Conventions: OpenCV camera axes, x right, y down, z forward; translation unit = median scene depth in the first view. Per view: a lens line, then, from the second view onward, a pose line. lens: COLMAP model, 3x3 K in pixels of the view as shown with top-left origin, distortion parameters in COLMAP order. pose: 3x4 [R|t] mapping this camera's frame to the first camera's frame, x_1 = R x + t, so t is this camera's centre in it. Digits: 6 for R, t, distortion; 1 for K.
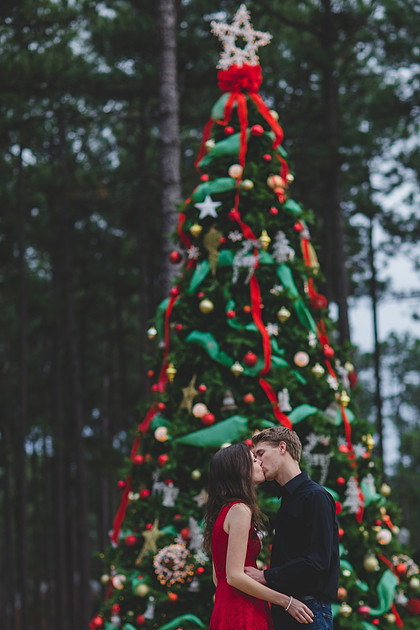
lens RADIAL K [[1895.2, 0, 210.9], [0, 1895.2, 388.2], [0, 0, 1]] dist [-0.057025, -0.854589]
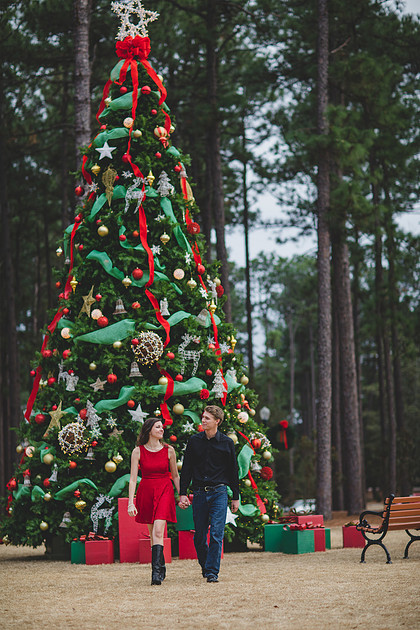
lens RADIAL K [[1474.9, 0, 193.2], [0, 1474.9, 315.9], [0, 0, 1]] dist [-0.057383, -0.577660]
pose [[0.998733, 0.011590, 0.048962, 0.009868], [-0.012295, 0.999825, 0.014120, -0.001673], [-0.048790, -0.014704, 0.998701, 0.030099]]
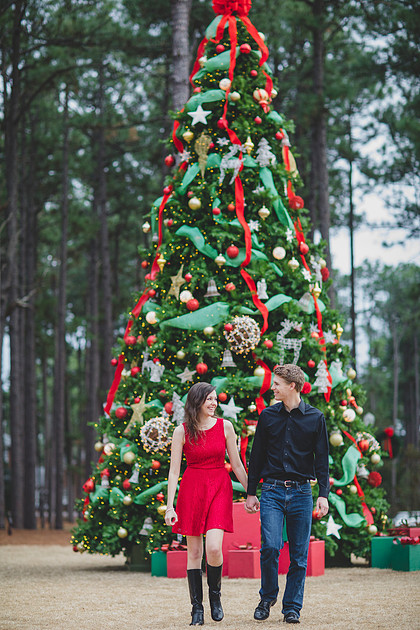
lens RADIAL K [[1479.5, 0, 194.1], [0, 1479.5, 315.9], [0, 0, 1]] dist [-0.059600, -0.745444]
pose [[0.999439, 0.027053, -0.019722, 0.015866], [-0.026872, 0.999595, 0.009399, 0.014362], [0.019968, -0.008864, 0.999761, 0.131432]]
